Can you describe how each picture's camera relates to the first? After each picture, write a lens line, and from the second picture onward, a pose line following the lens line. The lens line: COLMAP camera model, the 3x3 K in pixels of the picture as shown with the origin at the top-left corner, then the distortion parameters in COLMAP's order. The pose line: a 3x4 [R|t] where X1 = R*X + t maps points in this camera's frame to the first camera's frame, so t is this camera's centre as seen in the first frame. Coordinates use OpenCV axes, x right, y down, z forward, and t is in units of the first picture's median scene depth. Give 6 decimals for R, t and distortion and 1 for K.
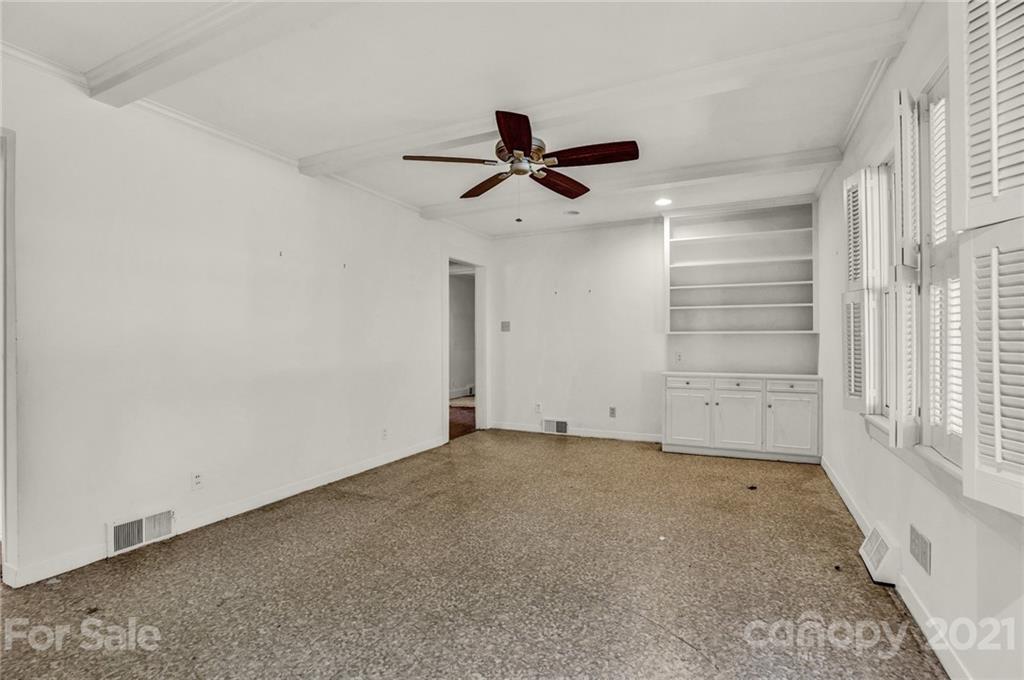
lens RADIAL K [[479.4, 0, 509.9], [0, 479.4, 345.1], [0, 0, 1]] dist [-0.046953, 0.000258]
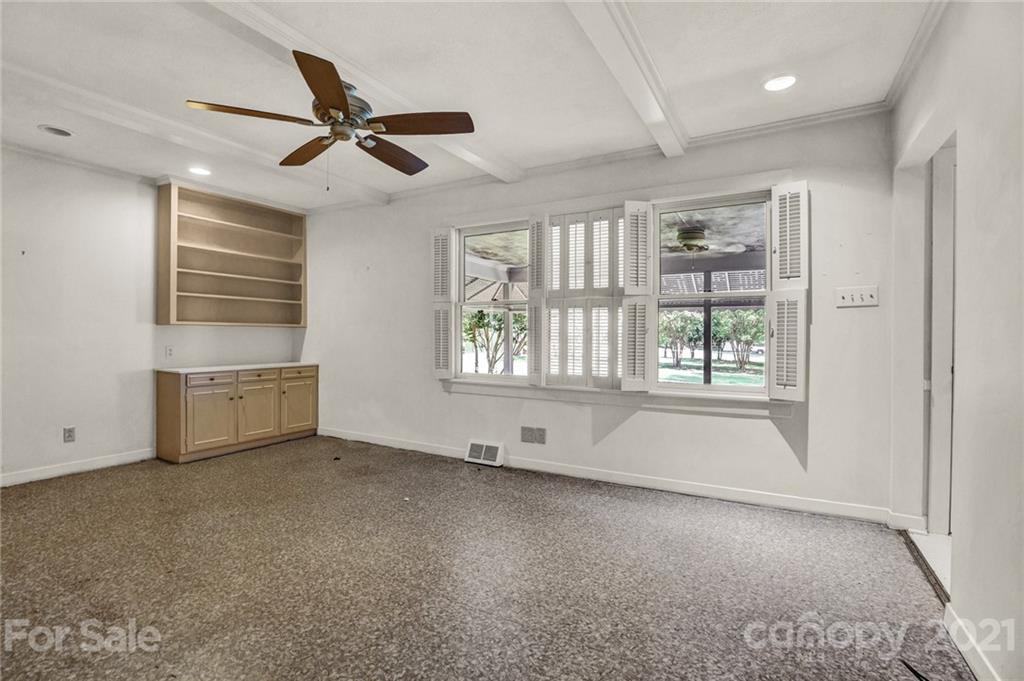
lens RADIAL K [[479.4, 0, 509.9], [0, 479.4, 345.6], [0, 0, 1]] dist [-0.046953, 0.000258]
pose [[0.056350, -0.015447, 0.998292, -0.662969], [0.006977, 0.999862, 0.015077, 0.009578], [-0.998387, 0.006116, 0.056450, 0.535289]]
